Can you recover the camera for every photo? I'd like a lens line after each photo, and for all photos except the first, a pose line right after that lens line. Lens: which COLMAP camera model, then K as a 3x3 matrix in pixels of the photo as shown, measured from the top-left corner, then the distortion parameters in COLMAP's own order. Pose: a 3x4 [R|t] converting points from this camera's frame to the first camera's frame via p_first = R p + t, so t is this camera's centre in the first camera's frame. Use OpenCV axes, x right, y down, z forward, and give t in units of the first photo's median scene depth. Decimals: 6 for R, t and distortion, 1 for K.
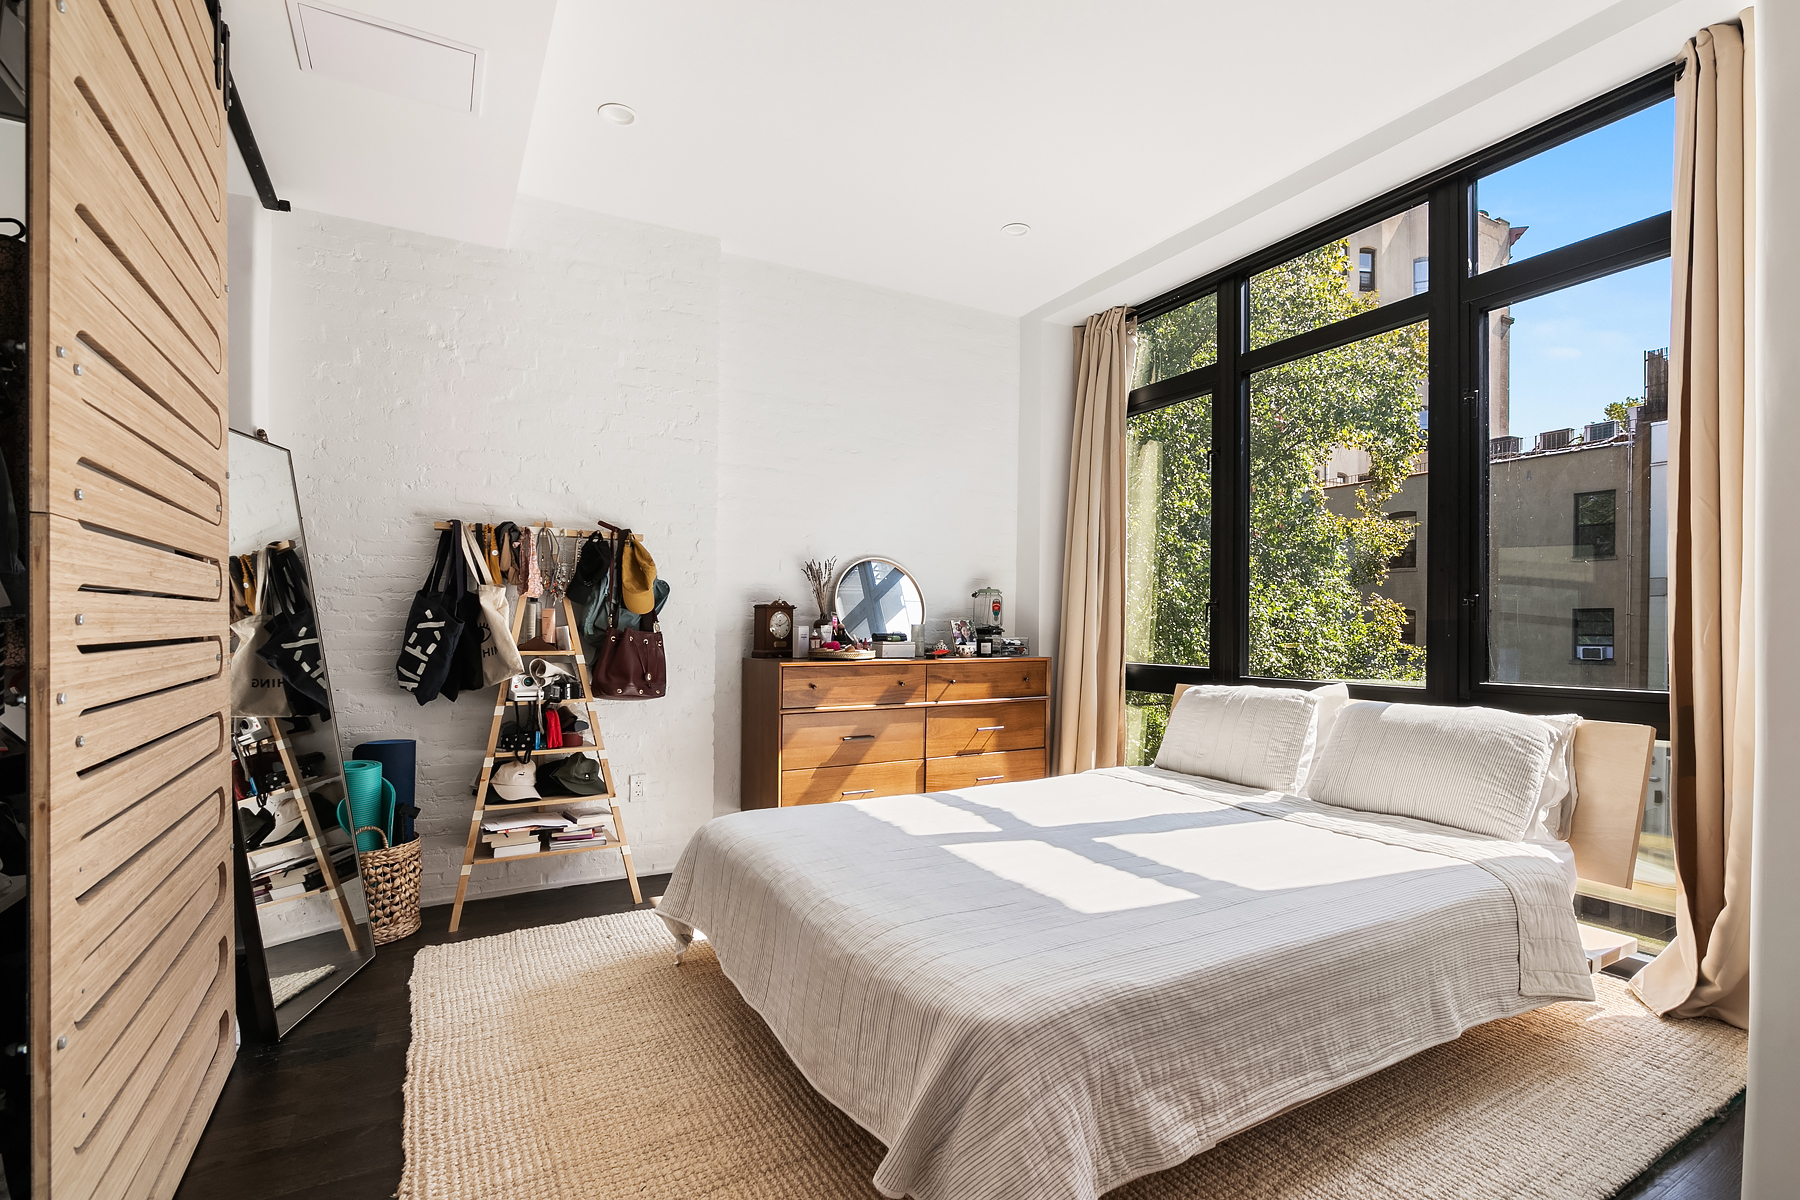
lens RADIAL K [[814.7, 0, 869.0], [0, 814.7, 625.3], [0, 0, 1]] dist [-0.021426, 0.000113]
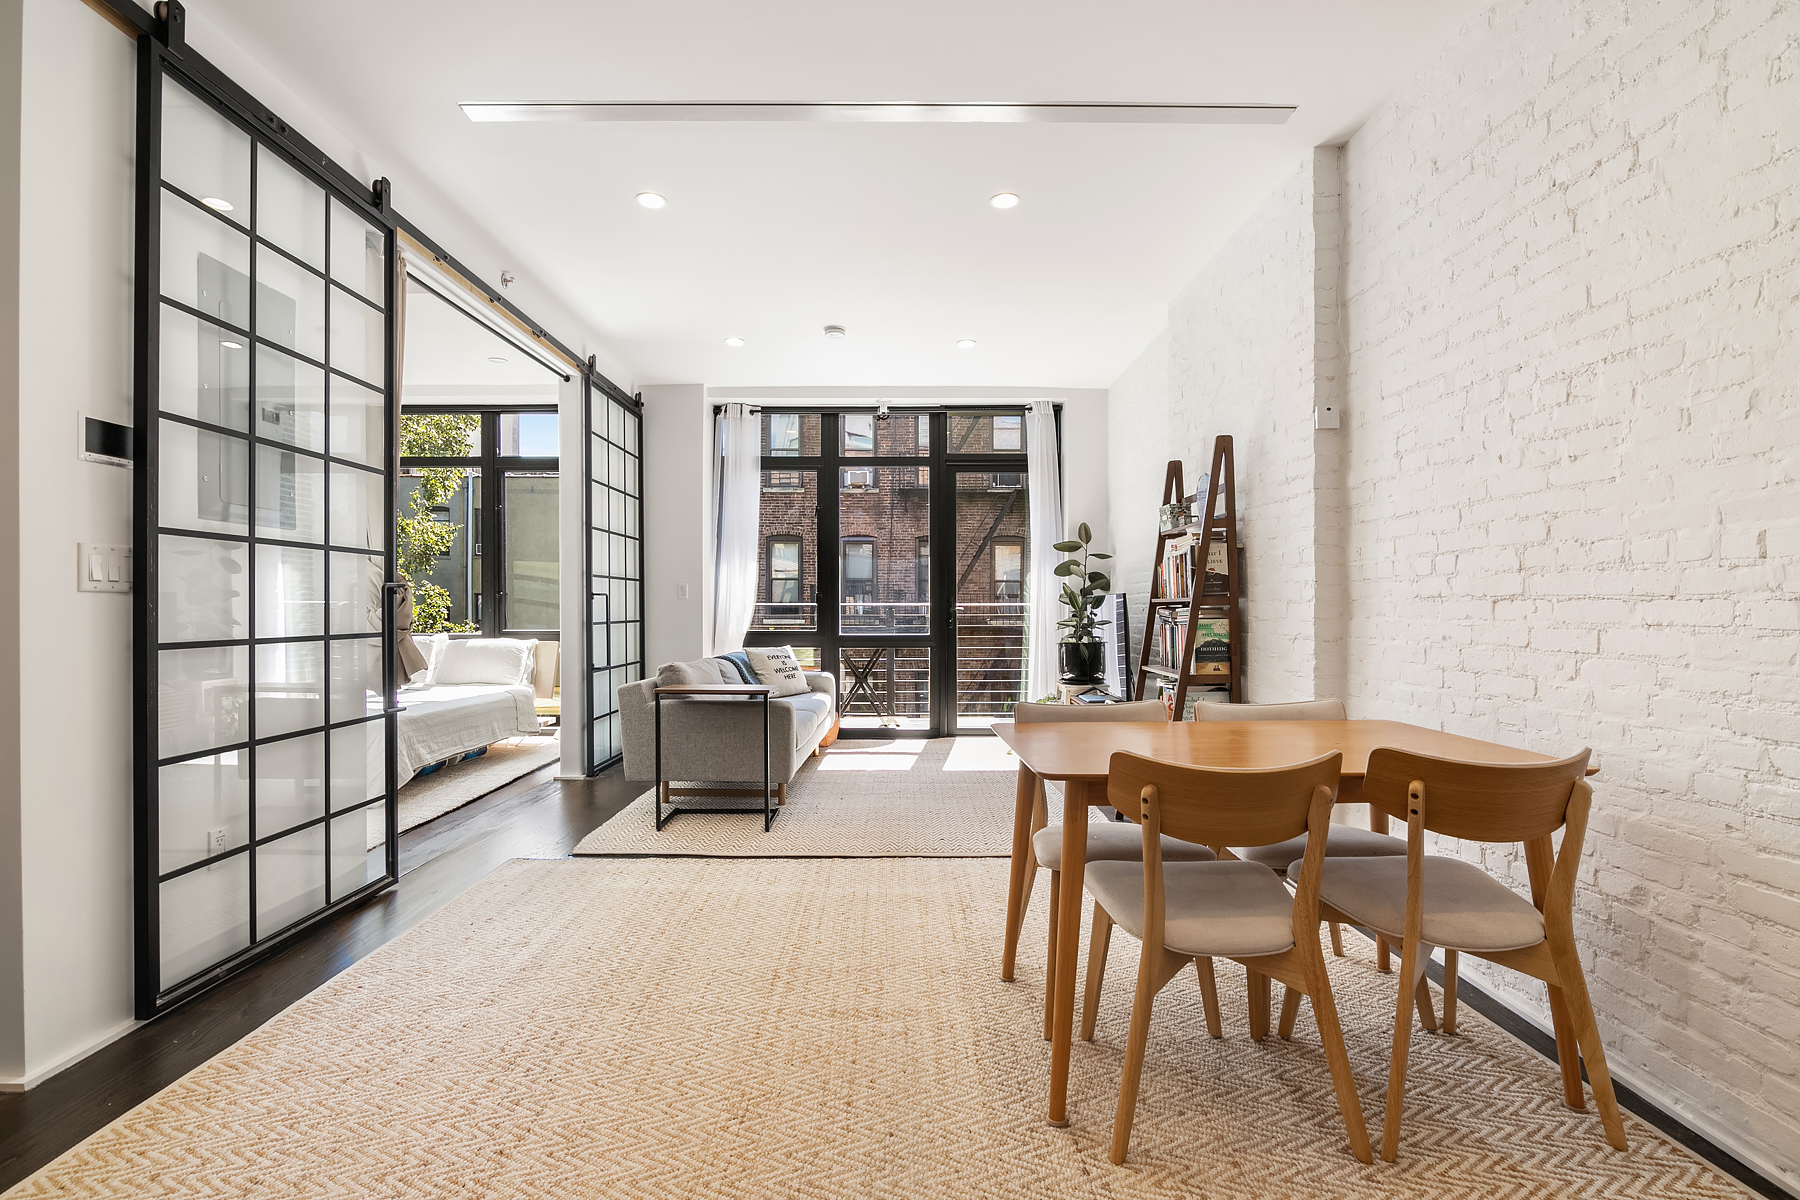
lens RADIAL K [[814.7, 0, 869.0], [0, 814.7, 625.3], [0, 0, 1]] dist [-0.021426, 0.000113]
pose [[0.478152, -0.022196, 0.877997, -0.936117], [0.003287, 0.999719, 0.023484, 0.006459], [-0.878271, -0.008343, 0.478090, -1.237361]]
